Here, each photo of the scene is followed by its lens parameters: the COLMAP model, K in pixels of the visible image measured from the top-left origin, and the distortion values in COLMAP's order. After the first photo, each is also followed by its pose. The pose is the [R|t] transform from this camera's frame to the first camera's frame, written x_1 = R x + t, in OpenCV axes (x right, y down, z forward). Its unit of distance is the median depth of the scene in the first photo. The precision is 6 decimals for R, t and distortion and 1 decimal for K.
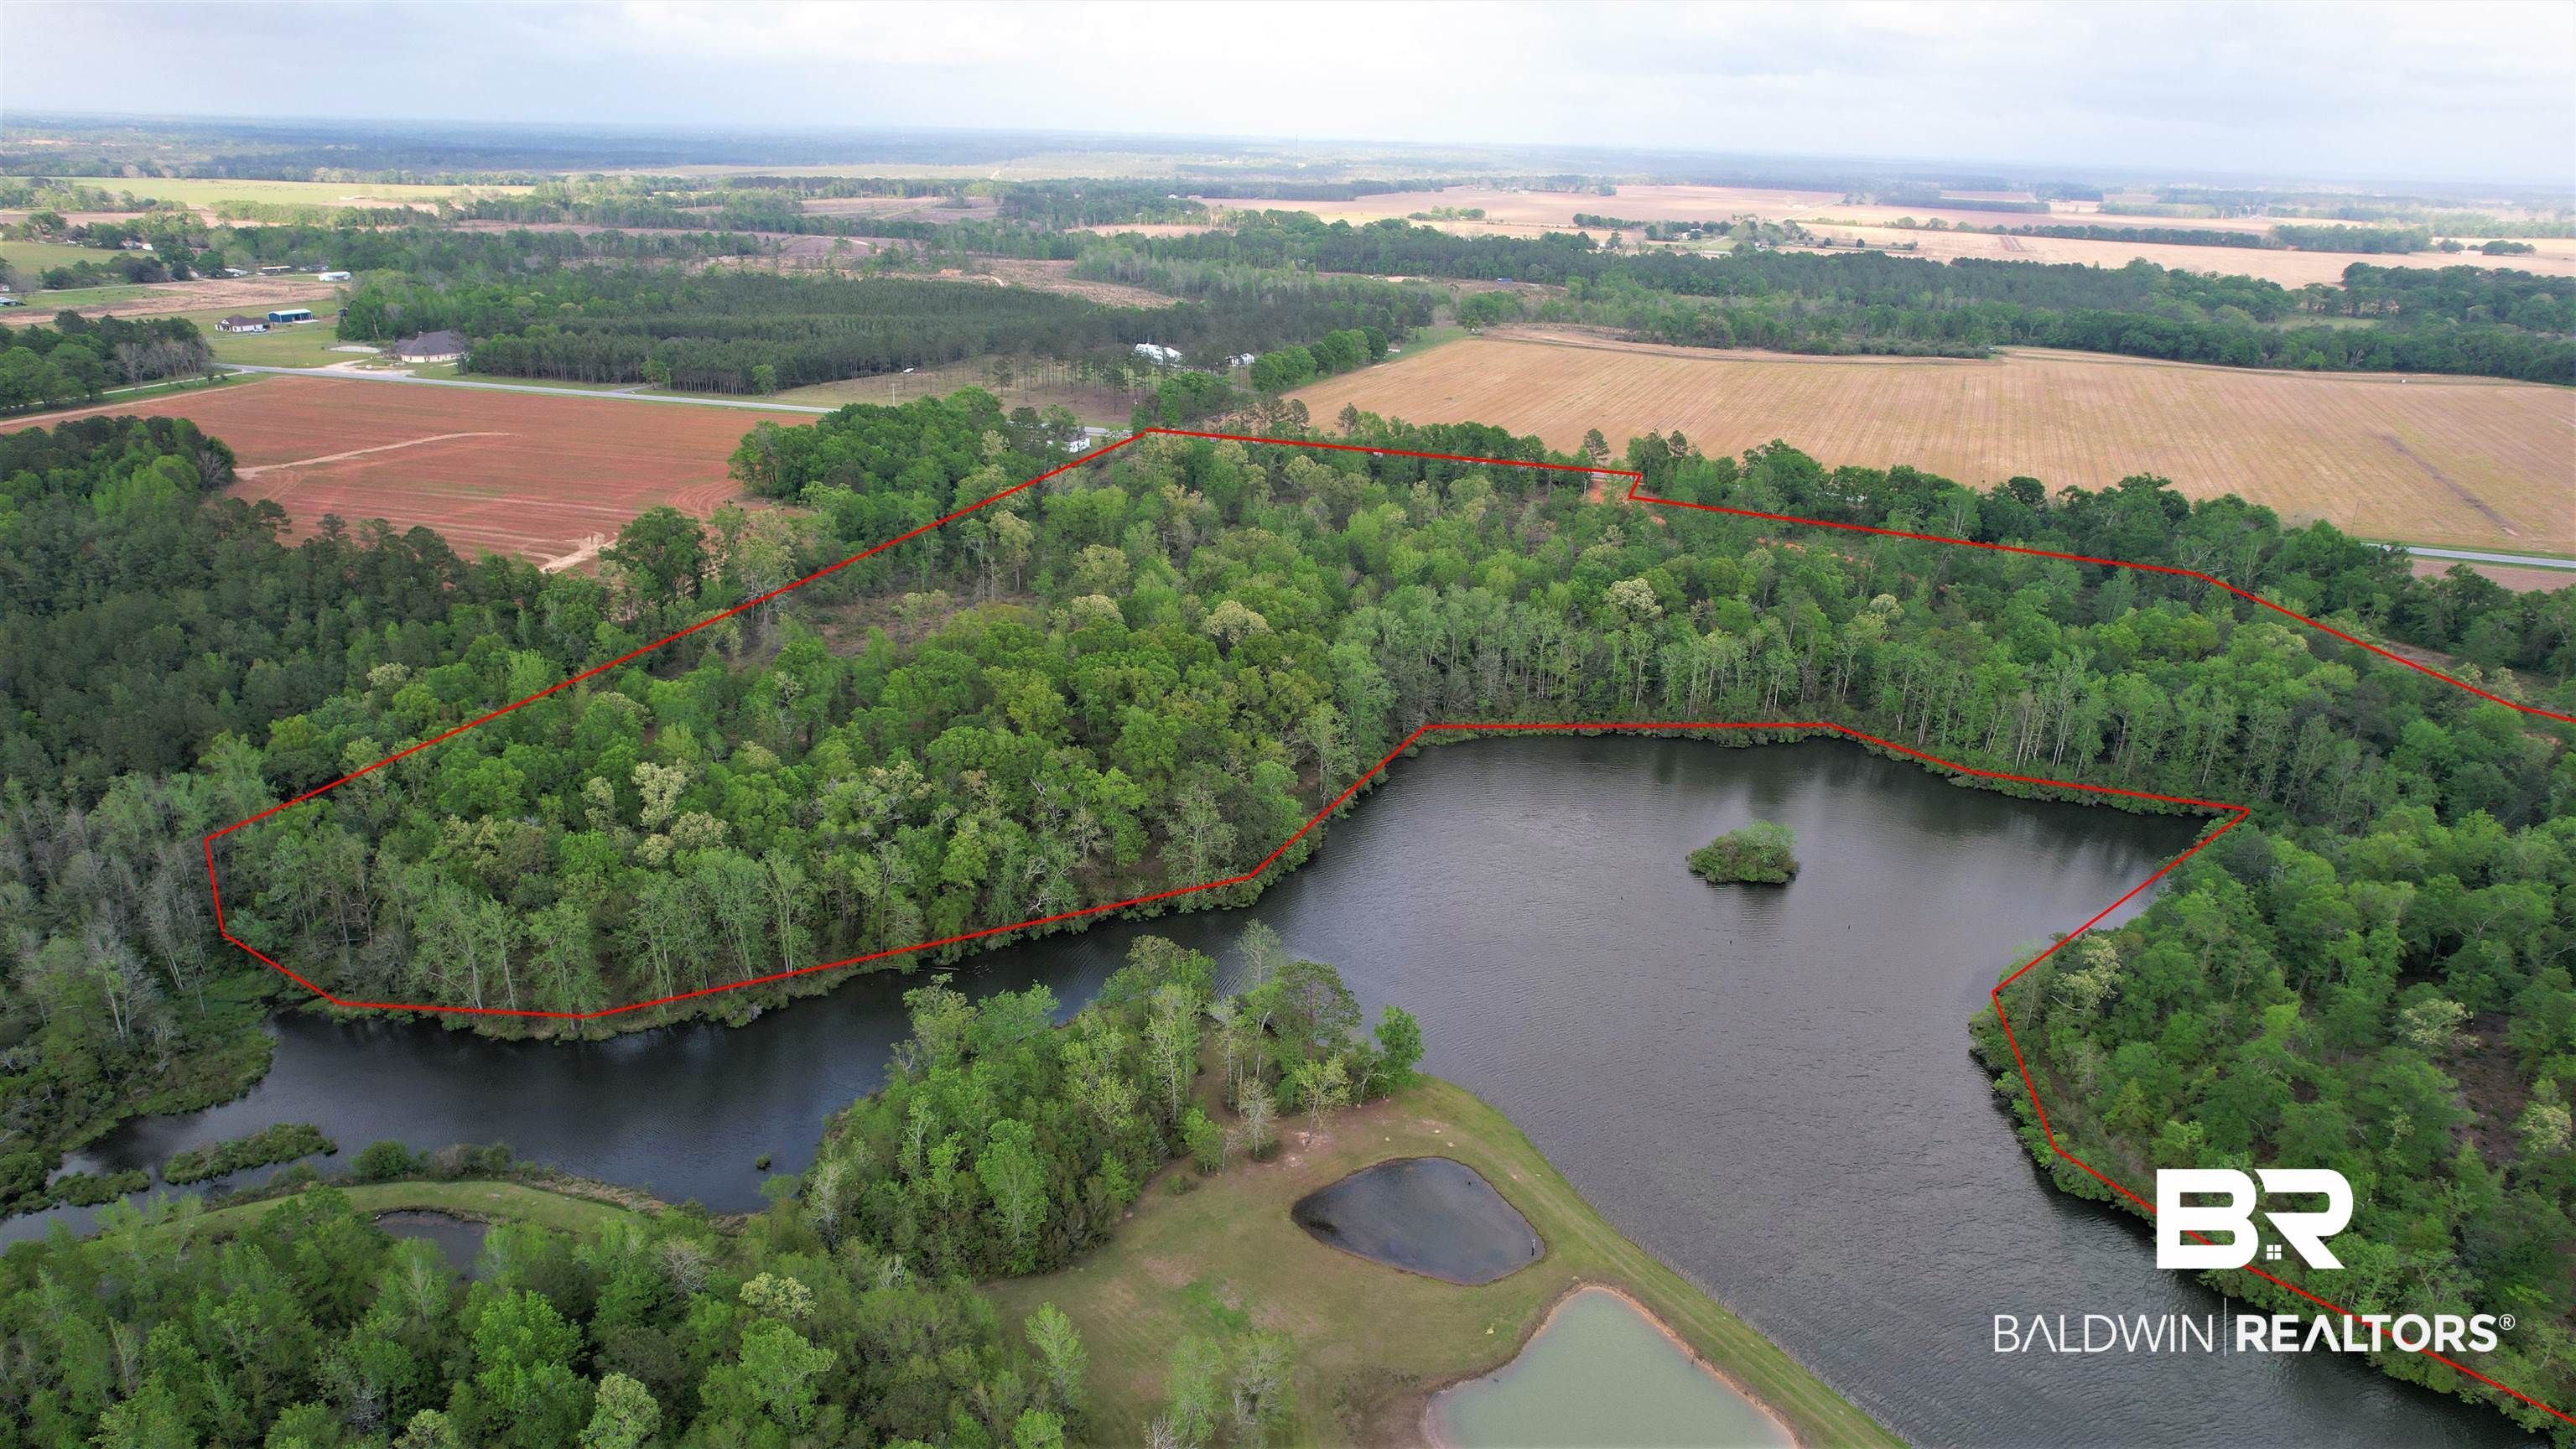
lens RADIAL K [[1680.9, 0, 1295.1], [0, 1680.9, 720.9], [0, 0, 1]] dist [-0.090262, 0.088093]
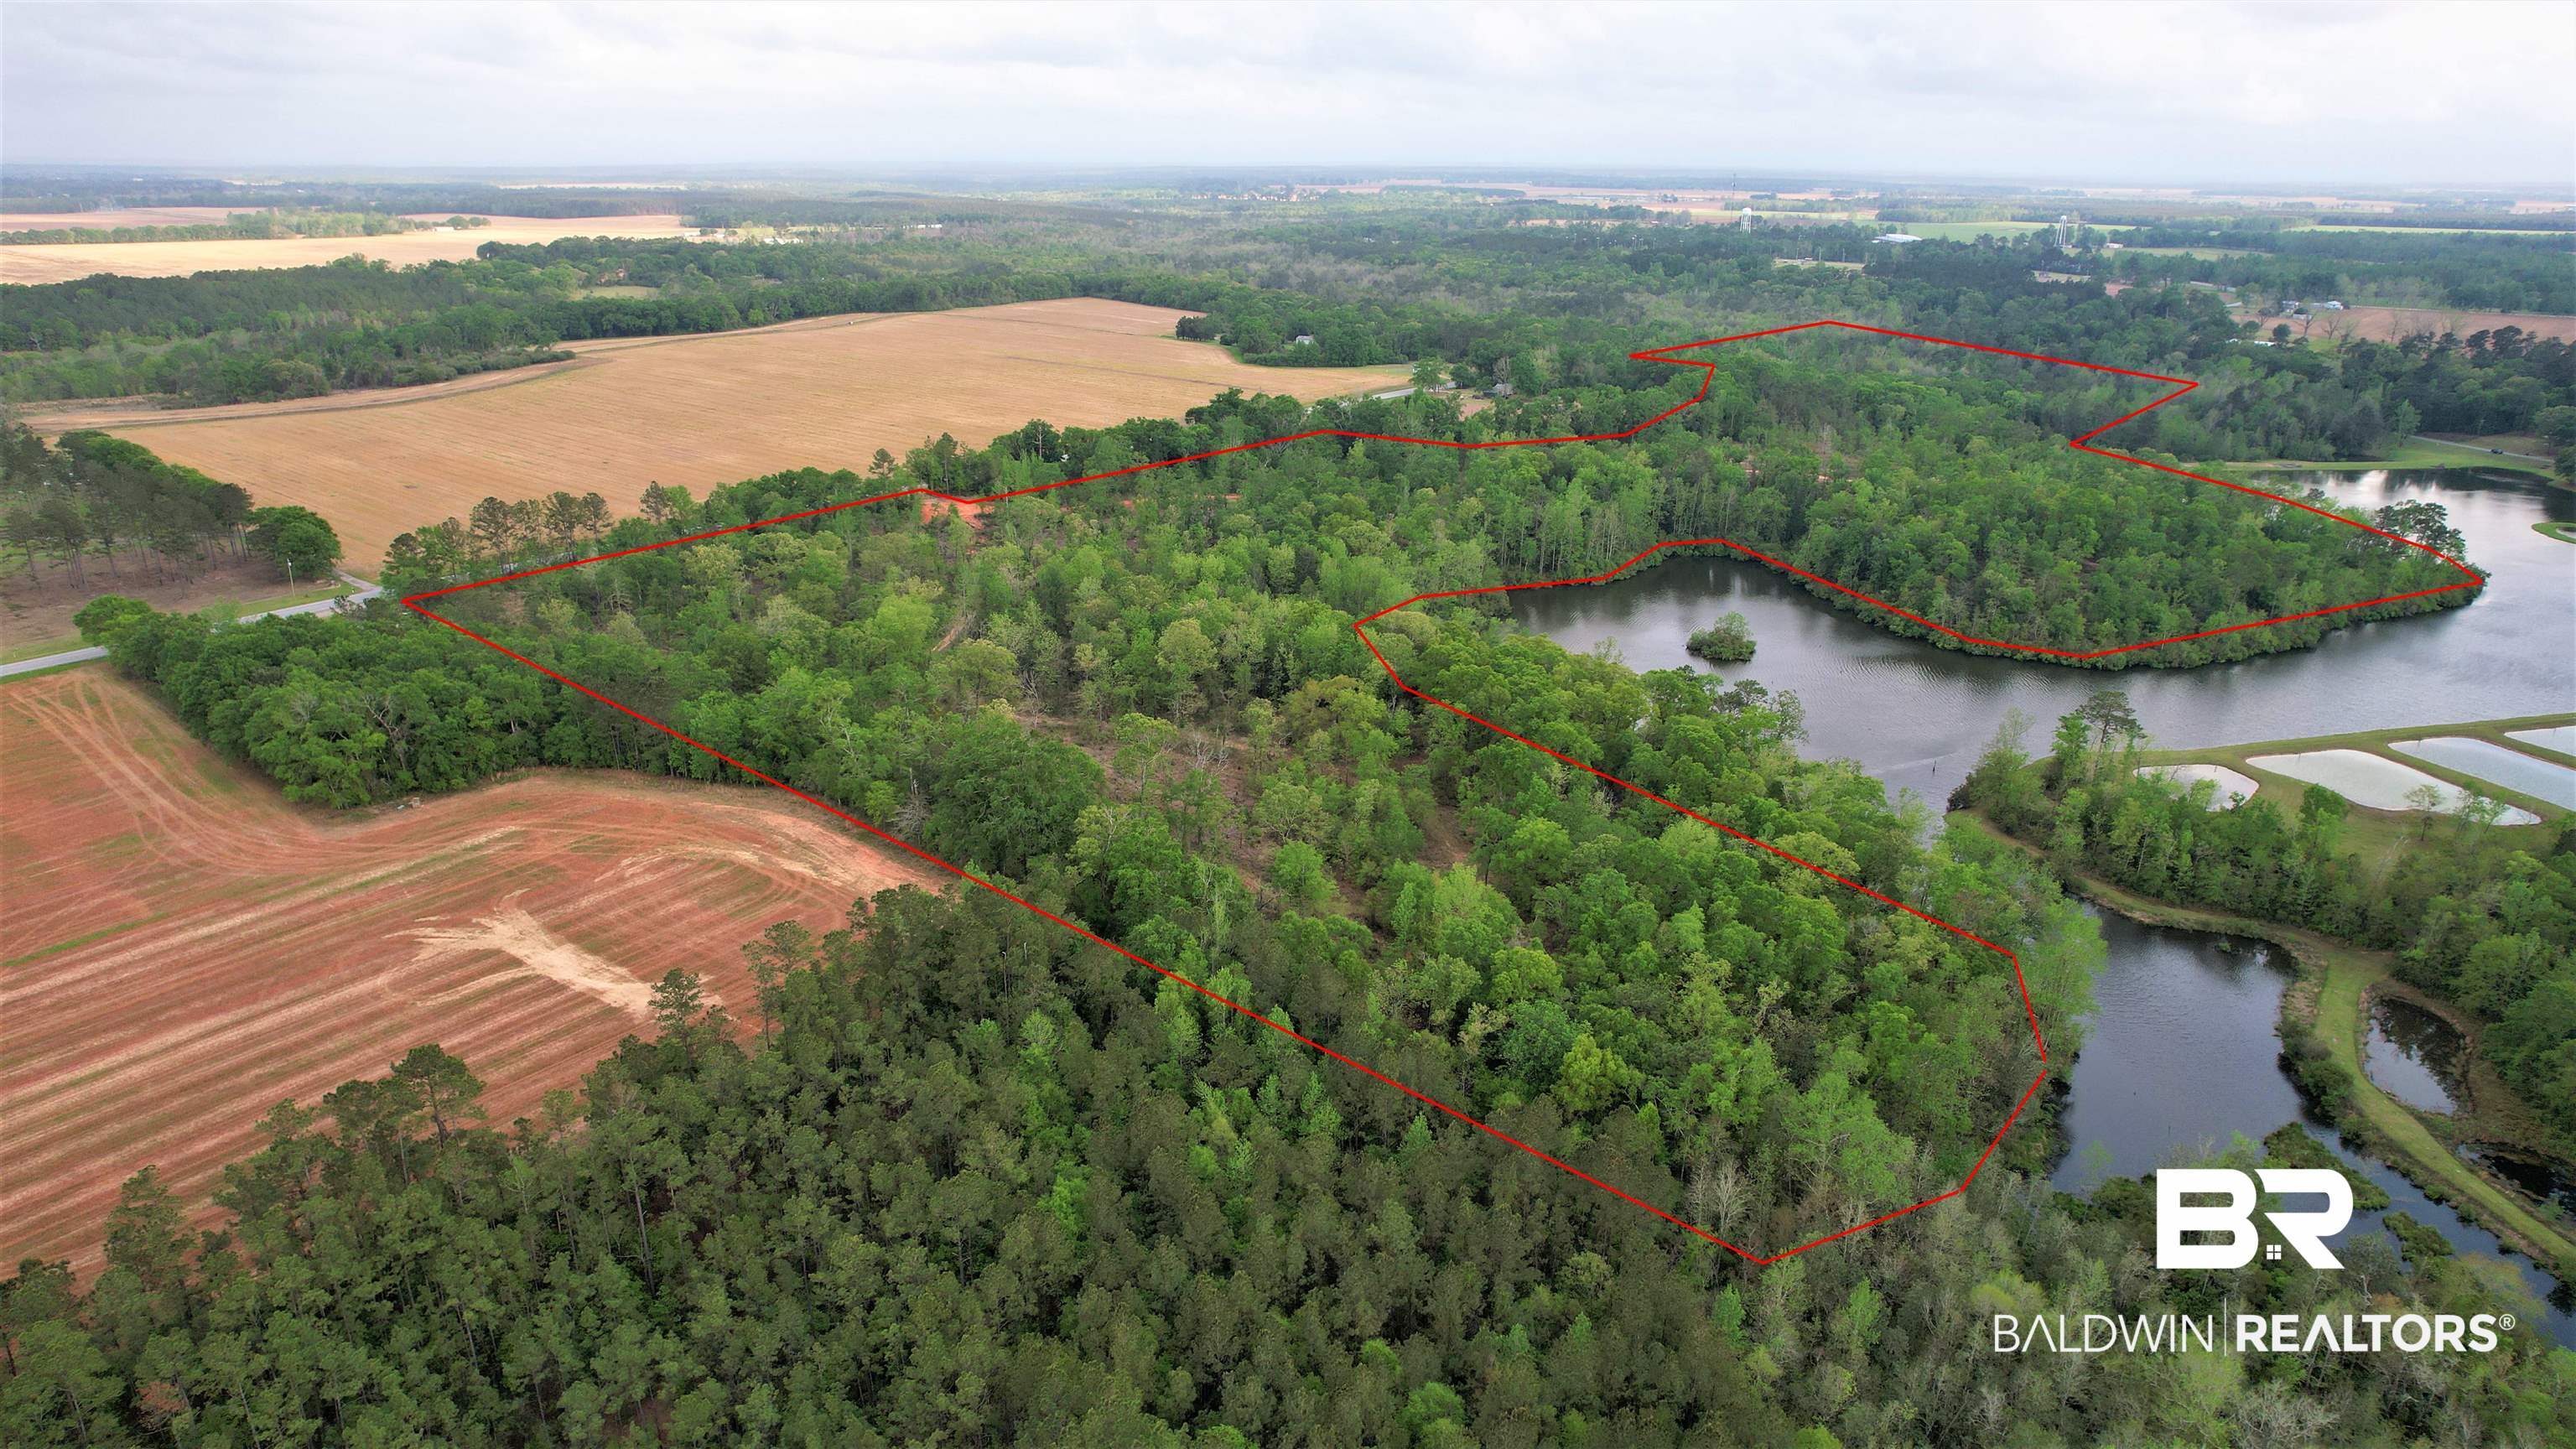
lens RADIAL K [[1664.3, 0, 1288.0], [0, 1664.3, 724.5], [0, 0, 1]] dist [-0.081522, 0.082550]
pose [[0.315235, -0.333616, 0.888441, -0.299587], [0.319878, 0.918742, 0.231496, -0.082005], [-0.893479, 0.211216, 0.396337, 0.209020]]
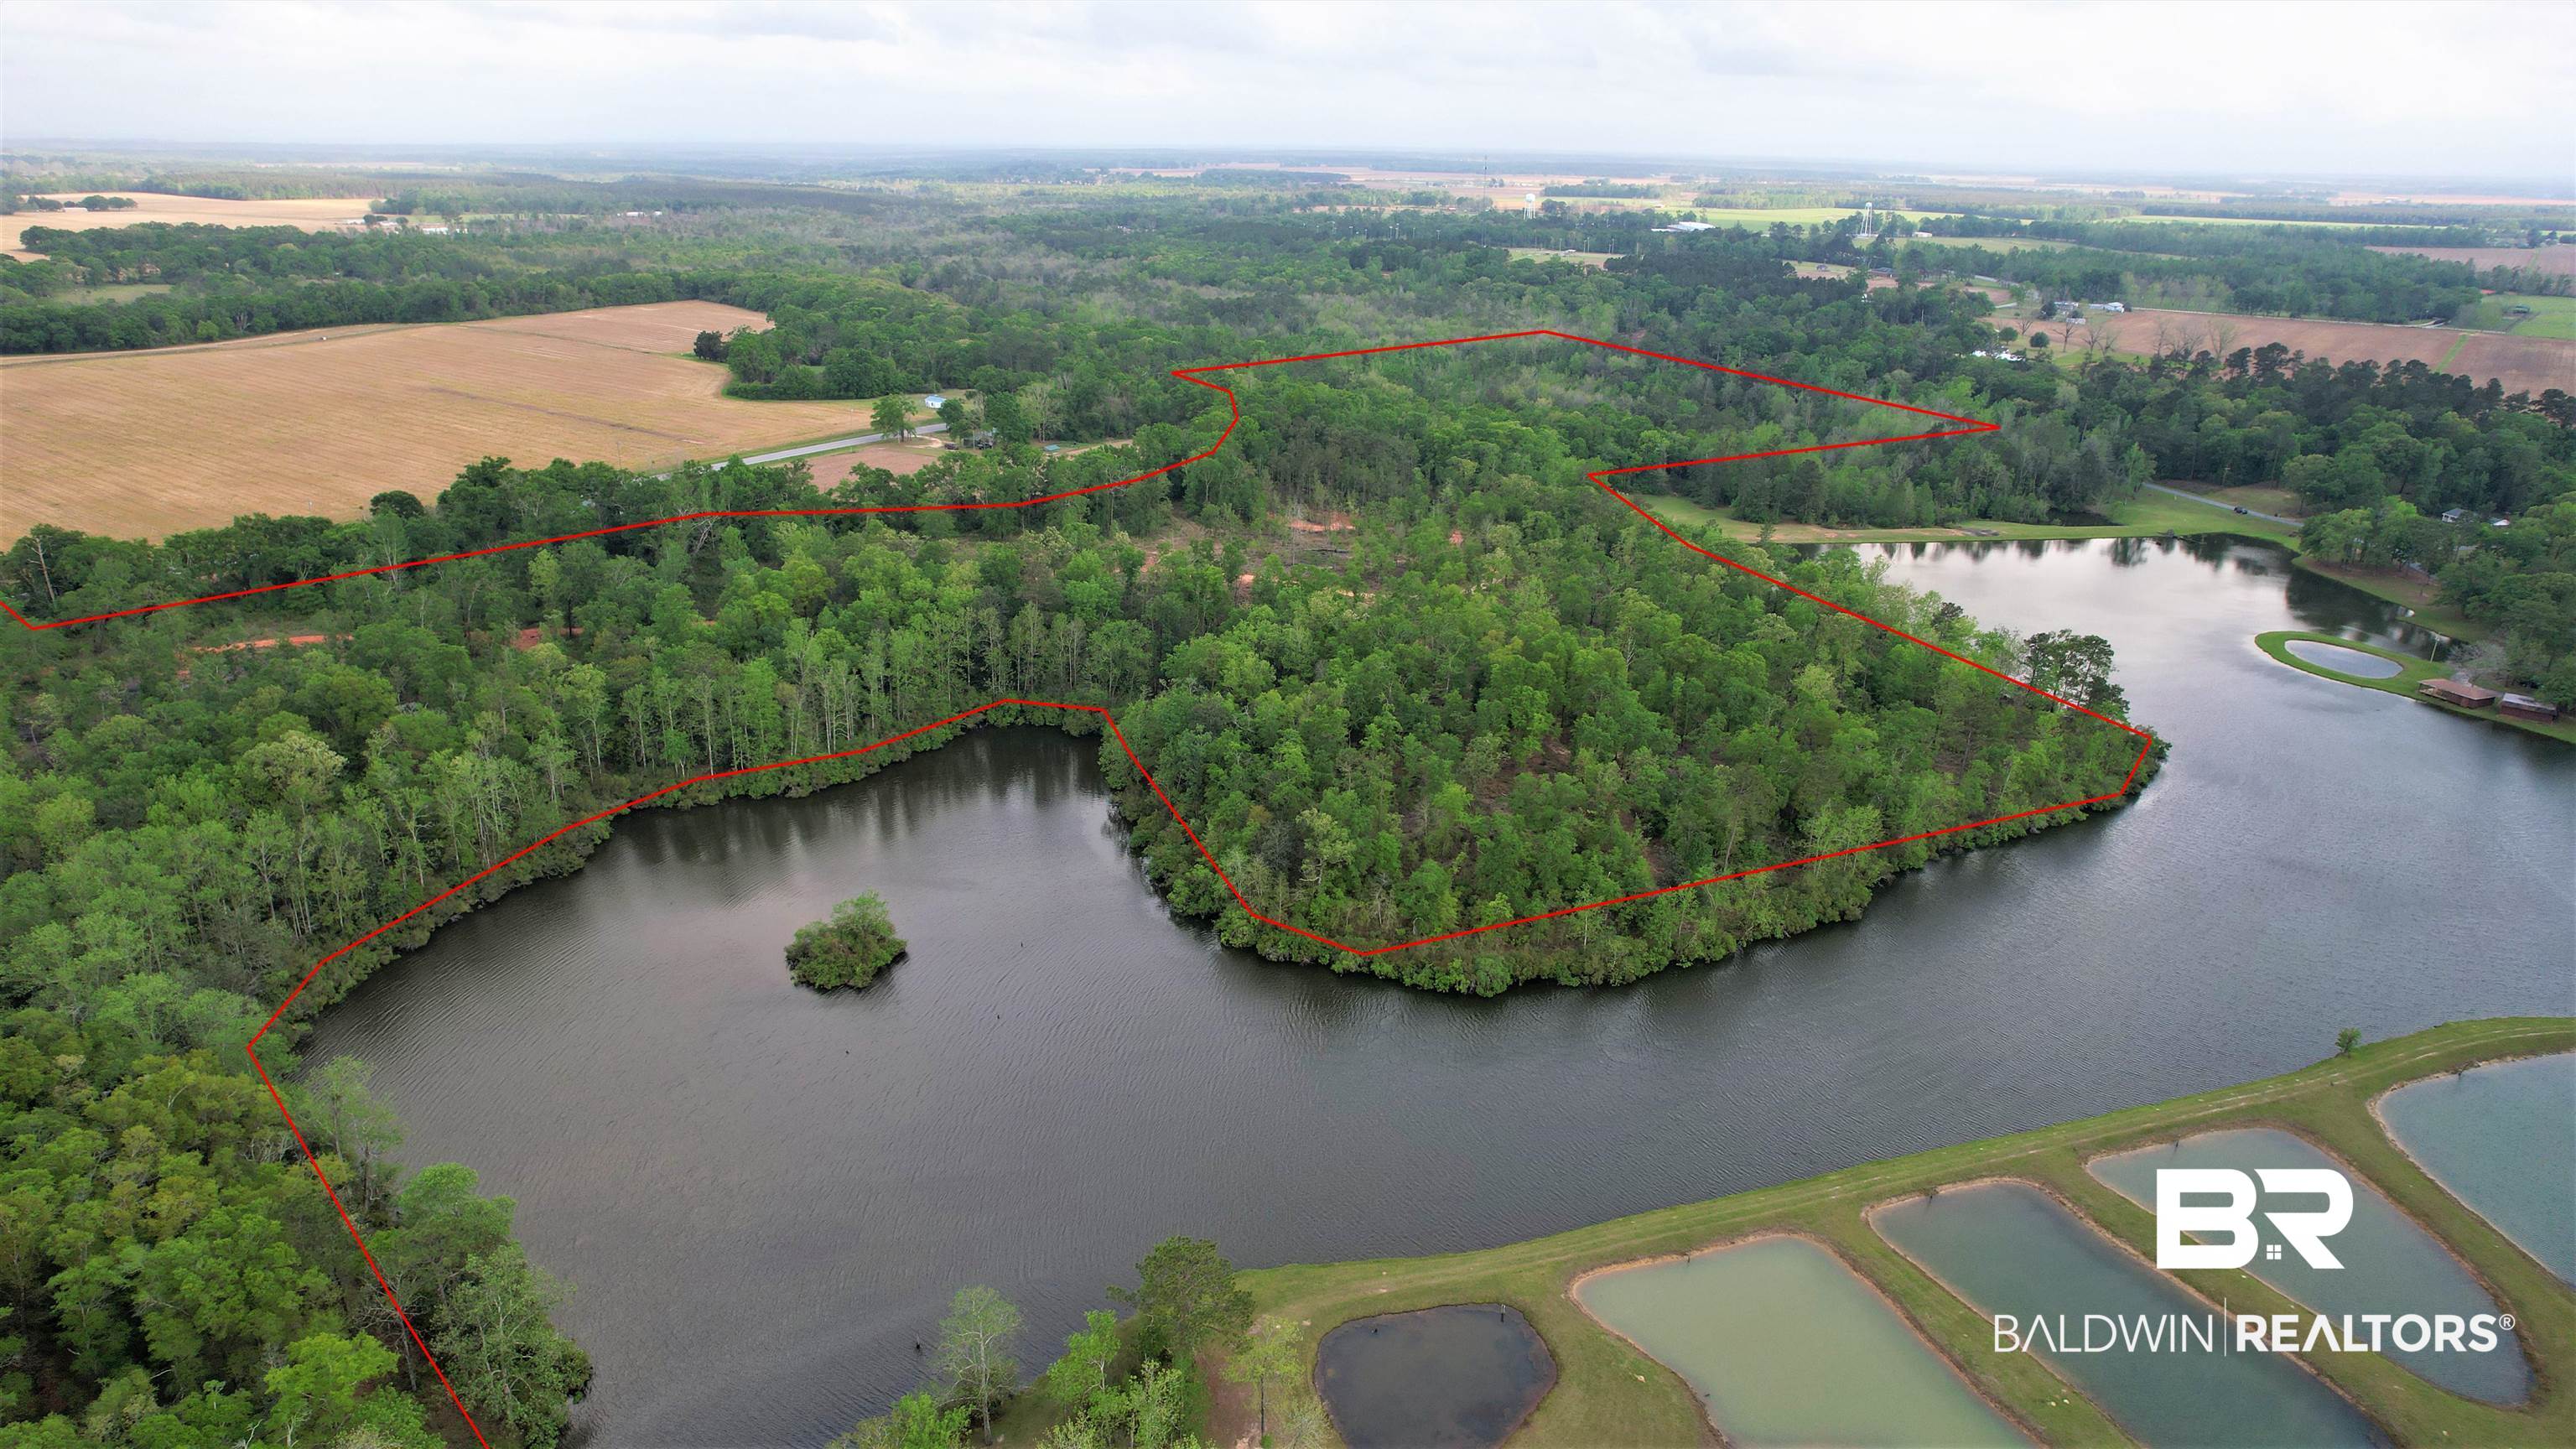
lens RADIAL K [[1664.3, 0, 1288.0], [0, 1664.3, 724.5], [0, 0, 1]] dist [-0.081522, 0.082550]
pose [[0.252046, -0.346068, 0.903720, -0.110696], [0.318188, 0.911582, 0.260337, -0.047604], [-0.913909, 0.221936, 0.339876, 0.133489]]
